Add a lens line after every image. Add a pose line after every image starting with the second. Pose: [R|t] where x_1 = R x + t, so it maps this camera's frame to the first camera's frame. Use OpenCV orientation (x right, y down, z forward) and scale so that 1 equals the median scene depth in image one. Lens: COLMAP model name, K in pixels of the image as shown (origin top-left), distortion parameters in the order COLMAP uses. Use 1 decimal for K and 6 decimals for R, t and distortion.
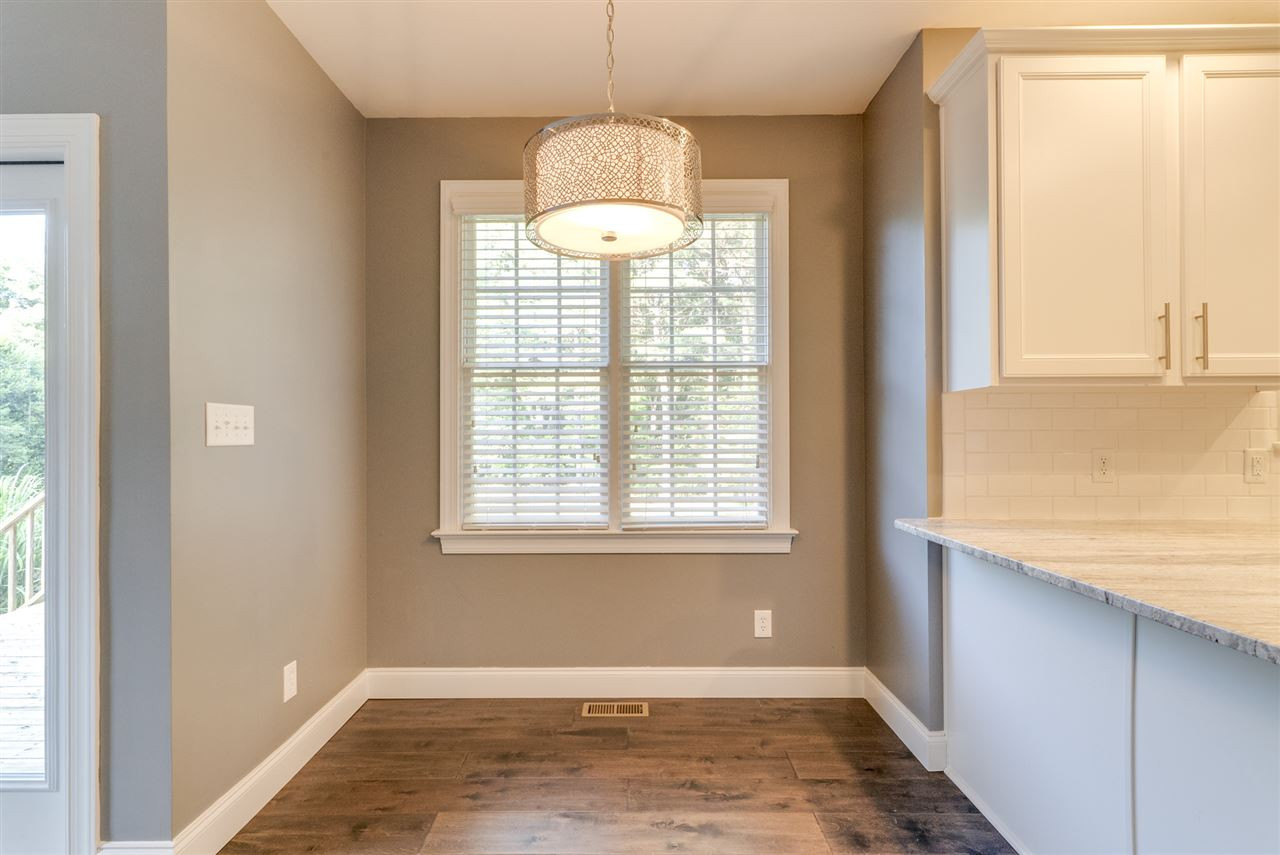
lens RADIAL K [[615.8, 0, 632.9], [0, 615.8, 431.2], [0, 0, 1]] dist [0.002345, 0.000520]
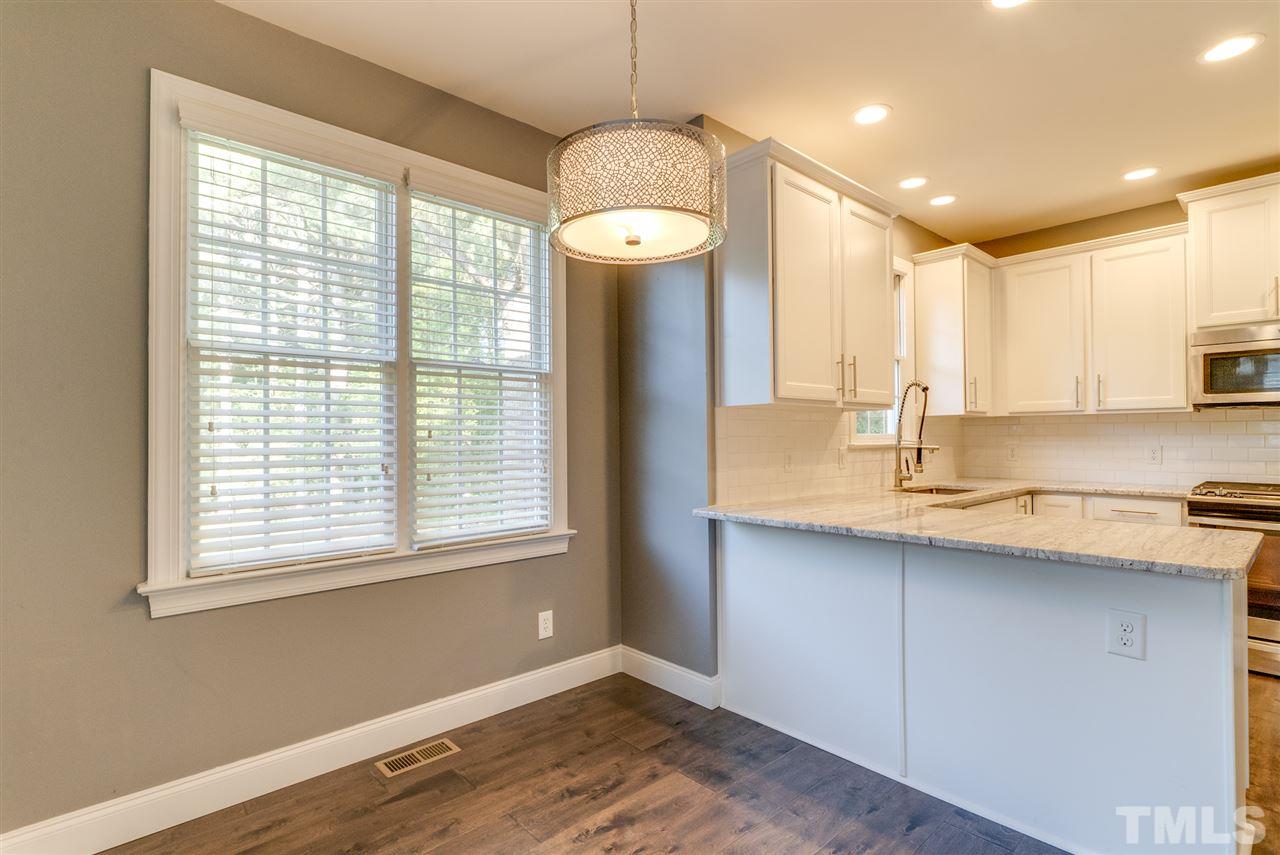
lens RADIAL K [[615.8, 0, 632.9], [0, 615.8, 431.2], [0, 0, 1]] dist [0.002345, 0.000520]
pose [[0.738626, 0.005783, 0.674091, -0.475451], [-0.000358, 0.999966, -0.008185, -0.001187], [-0.674116, 0.005804, 0.738603, 0.182550]]
